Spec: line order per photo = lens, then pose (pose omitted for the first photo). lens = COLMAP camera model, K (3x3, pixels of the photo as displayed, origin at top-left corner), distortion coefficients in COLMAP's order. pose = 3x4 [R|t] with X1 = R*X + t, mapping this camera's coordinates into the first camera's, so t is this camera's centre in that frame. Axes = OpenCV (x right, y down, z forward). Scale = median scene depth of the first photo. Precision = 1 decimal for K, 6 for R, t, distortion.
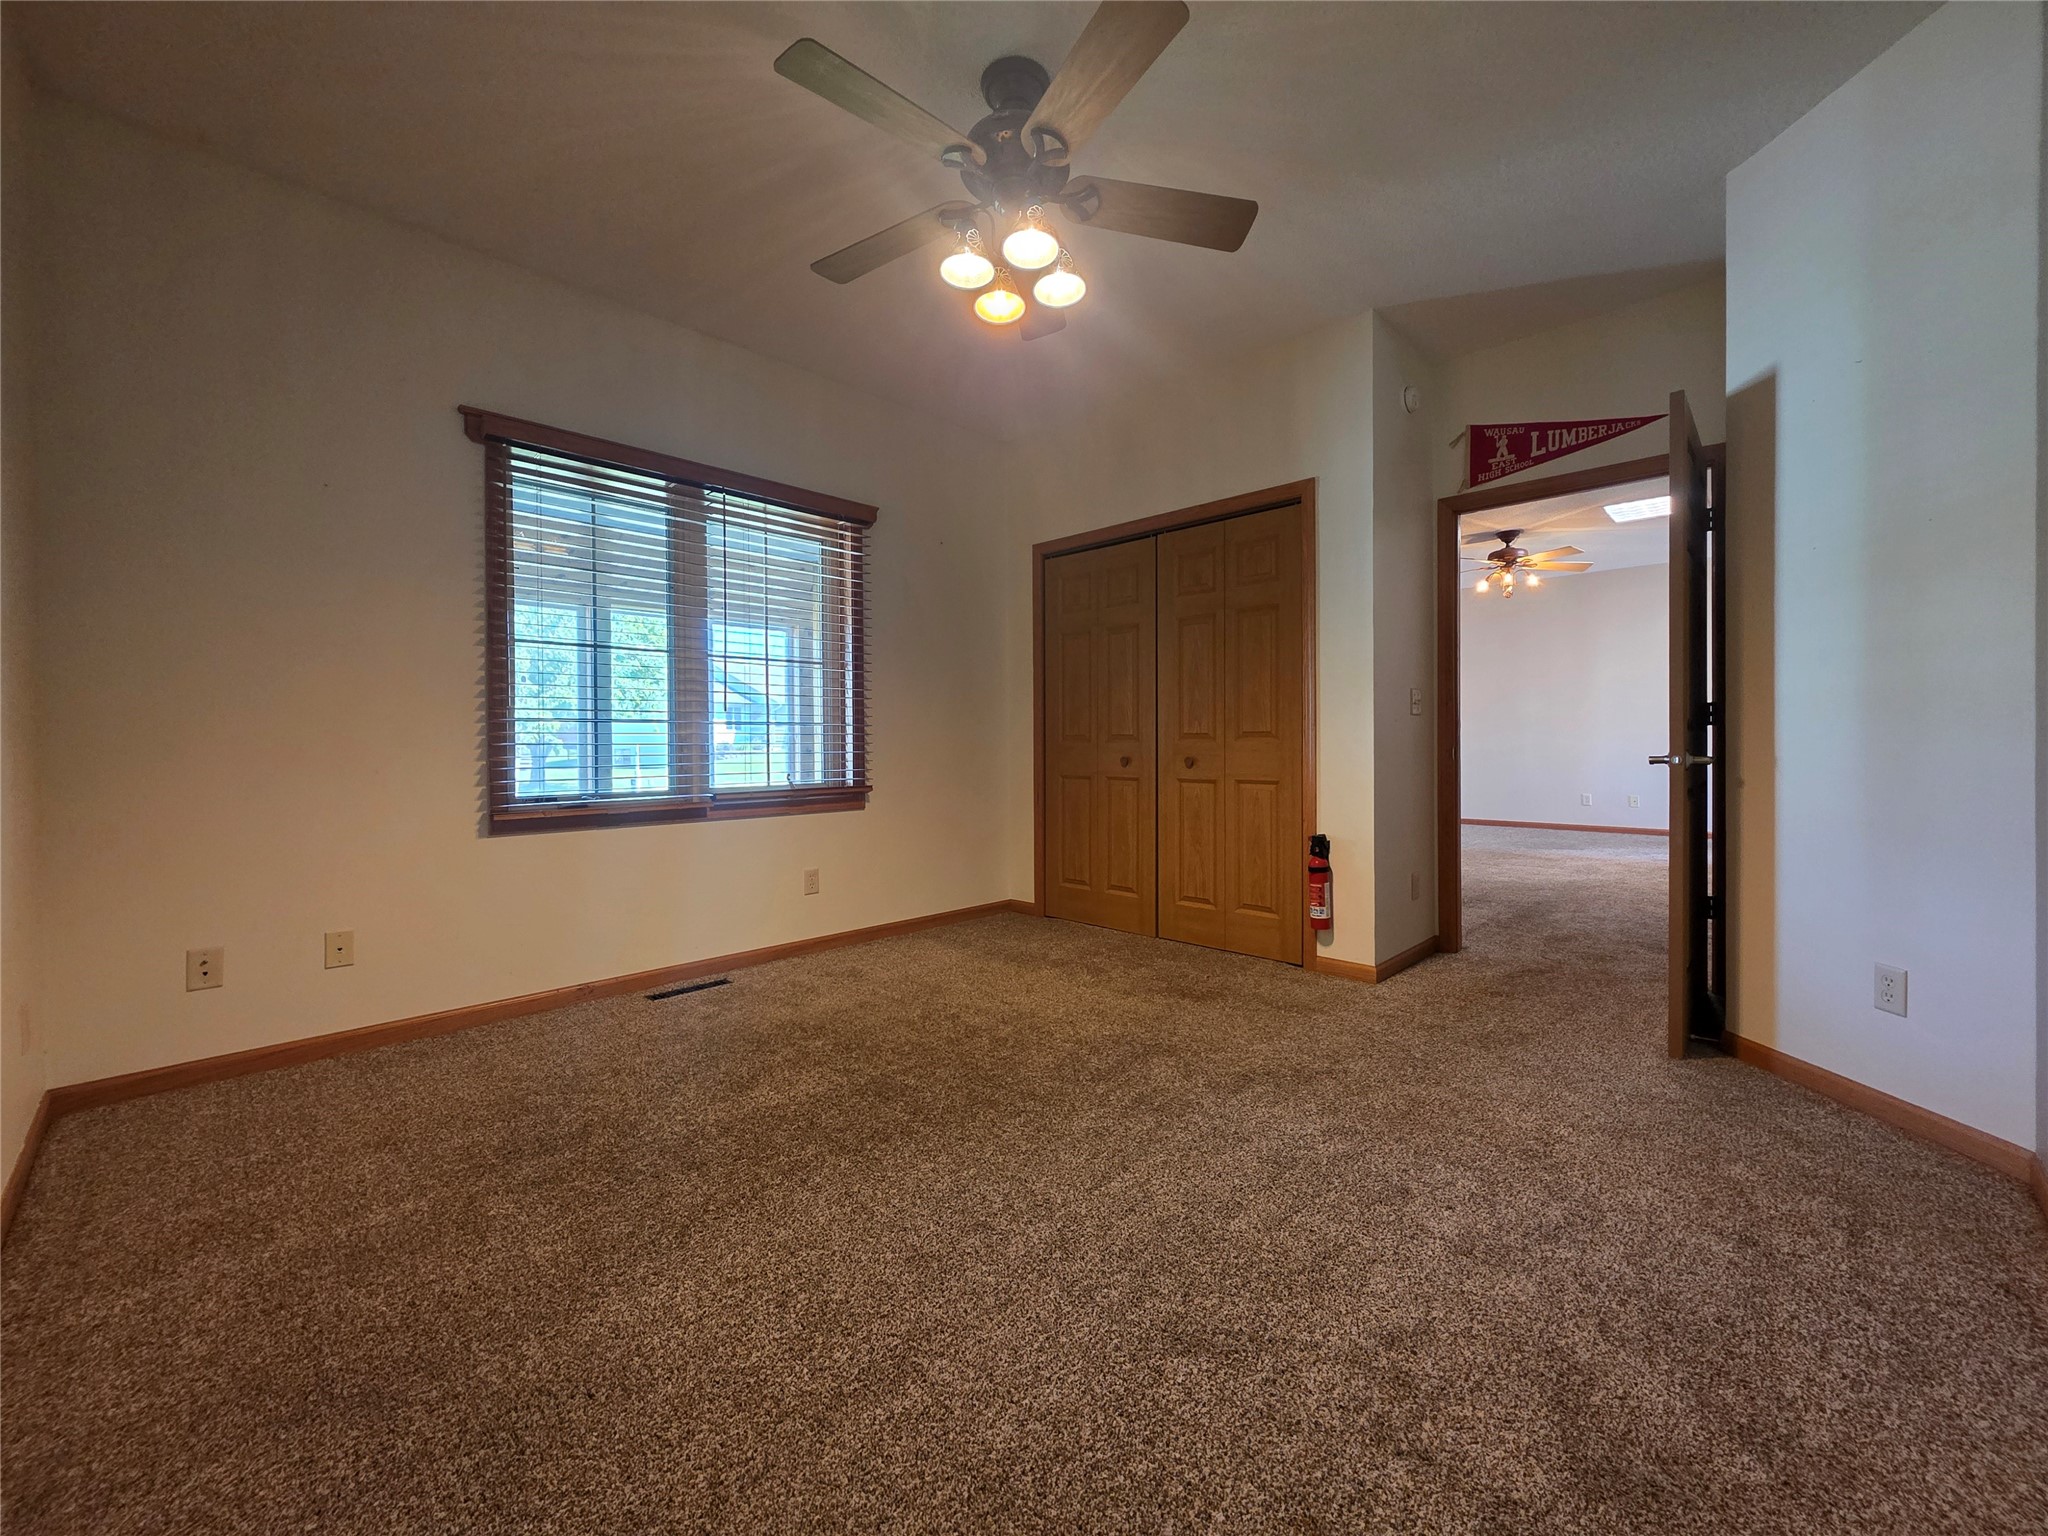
lens RADIAL K [[819.0, 0, 1022.7], [0, 819.0, 753.1], [0, 0, 1]] dist [0.000442, 0.000285]
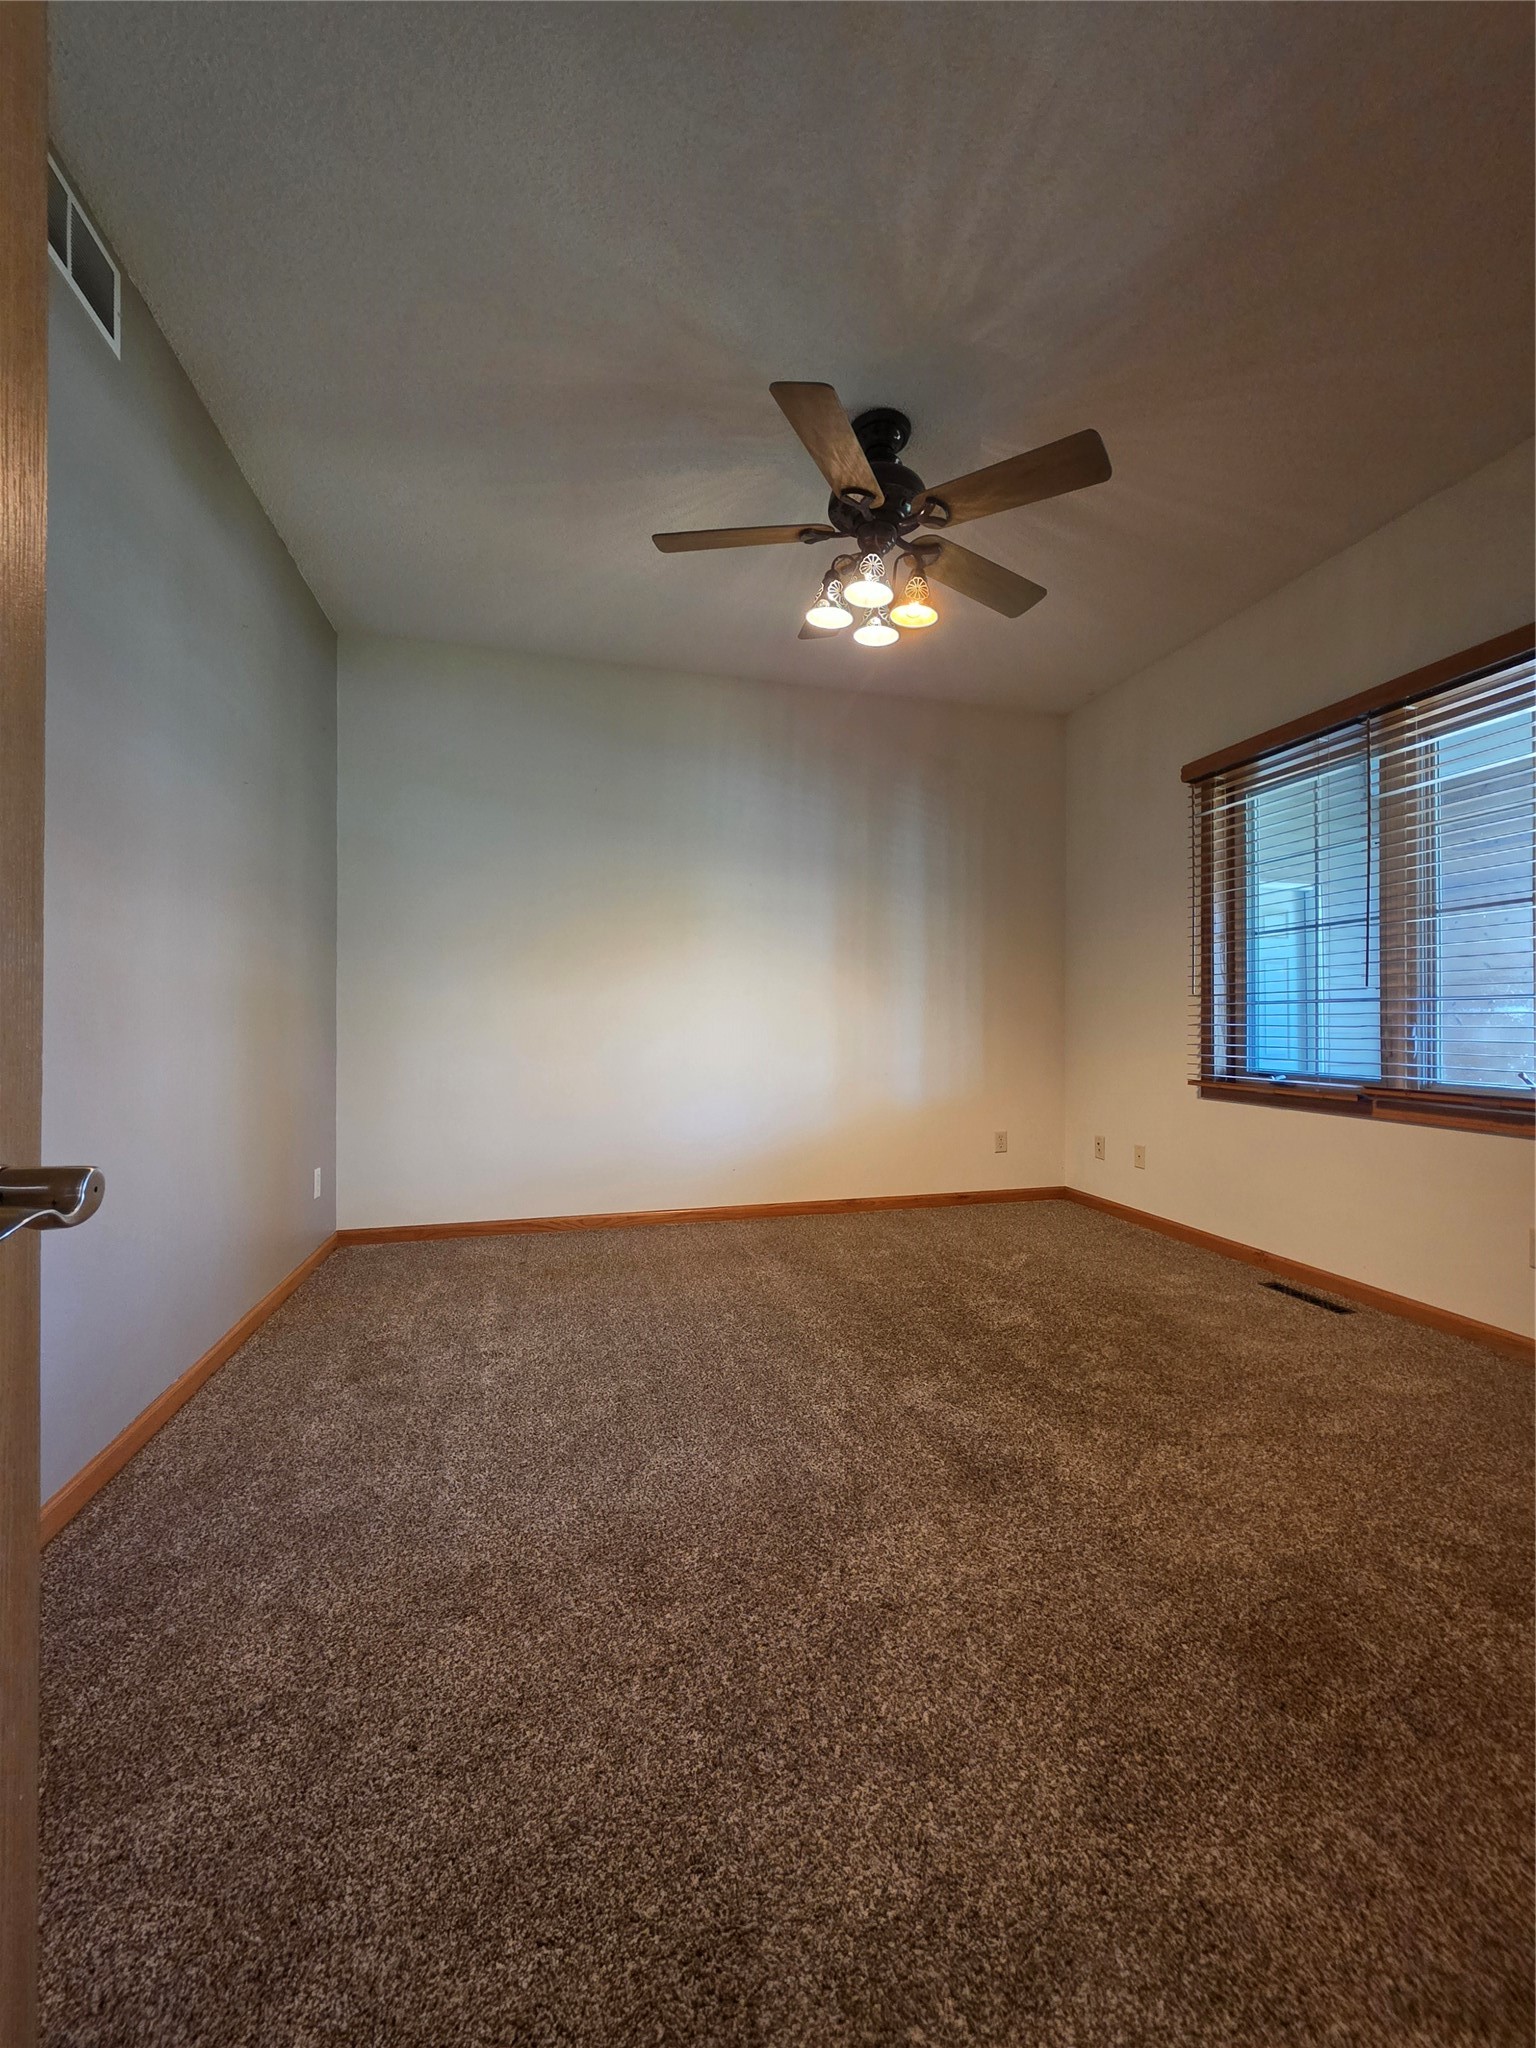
lens RADIAL K [[819.0, 0, 768.0], [0, 819.0, 1024.0], [0, 0, 1]] dist [0.000442, 0.000285]
pose [[-0.533276, 0.006552, -0.845916, 0.692381], [-0.009694, 0.999857, 0.013855, -0.020087], [0.845886, 0.015589, -0.533136, 1.008636]]
